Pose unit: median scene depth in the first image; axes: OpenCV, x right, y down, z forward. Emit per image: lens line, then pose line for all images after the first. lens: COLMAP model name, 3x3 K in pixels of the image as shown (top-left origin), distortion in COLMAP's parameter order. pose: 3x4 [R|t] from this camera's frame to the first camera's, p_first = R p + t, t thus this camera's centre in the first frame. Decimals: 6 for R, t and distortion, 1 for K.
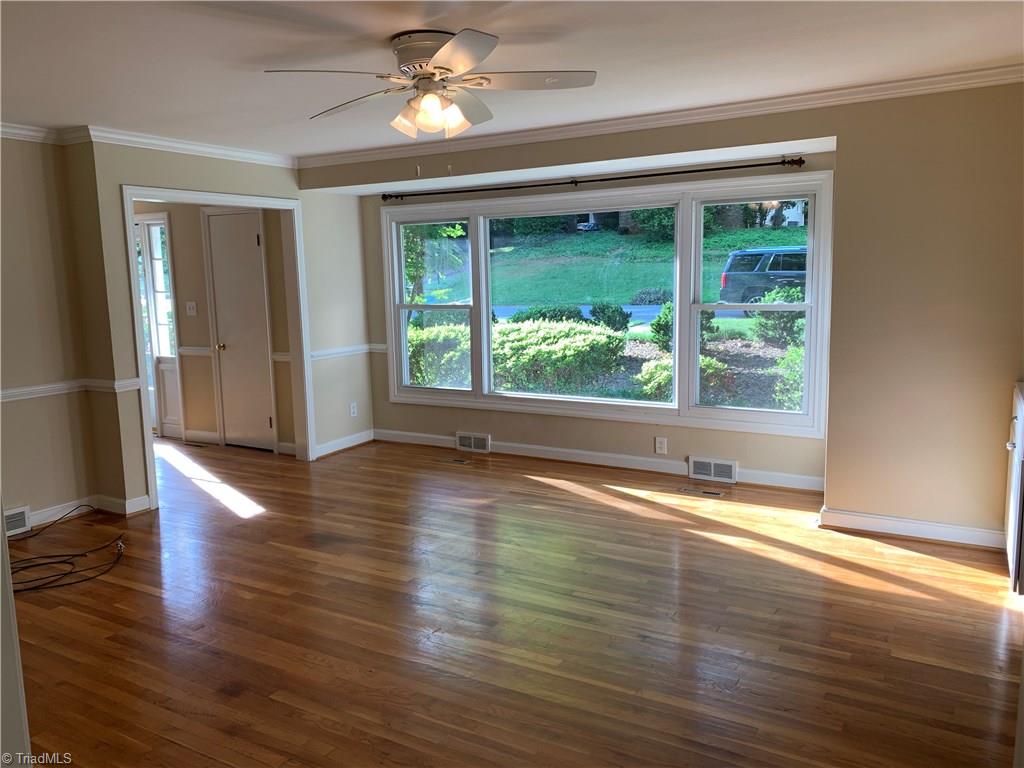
lens RADIAL K [[778.7, 0, 512.0], [0, 778.7, 384.0], [0, 0, 1]] dist [0.068047, -0.091800]
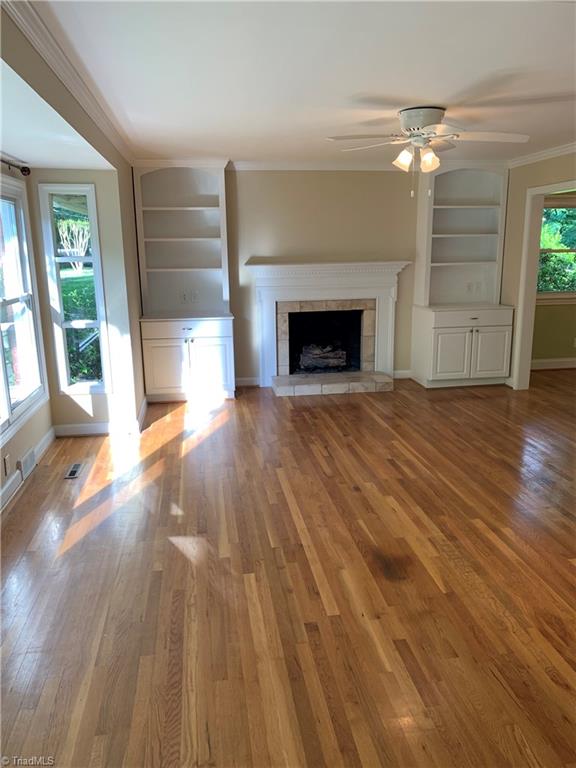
lens RADIAL K [[584.0, 0, 284.4], [0, 584.0, 380.6], [0, 0, 1]] dist [0.068047, -0.091800]
pose [[-0.631159, -0.140870, 0.762754, -0.590651], [0.135864, 0.948088, 0.287523, -0.187887], [-0.763662, 0.285104, -0.579255, 1.310286]]
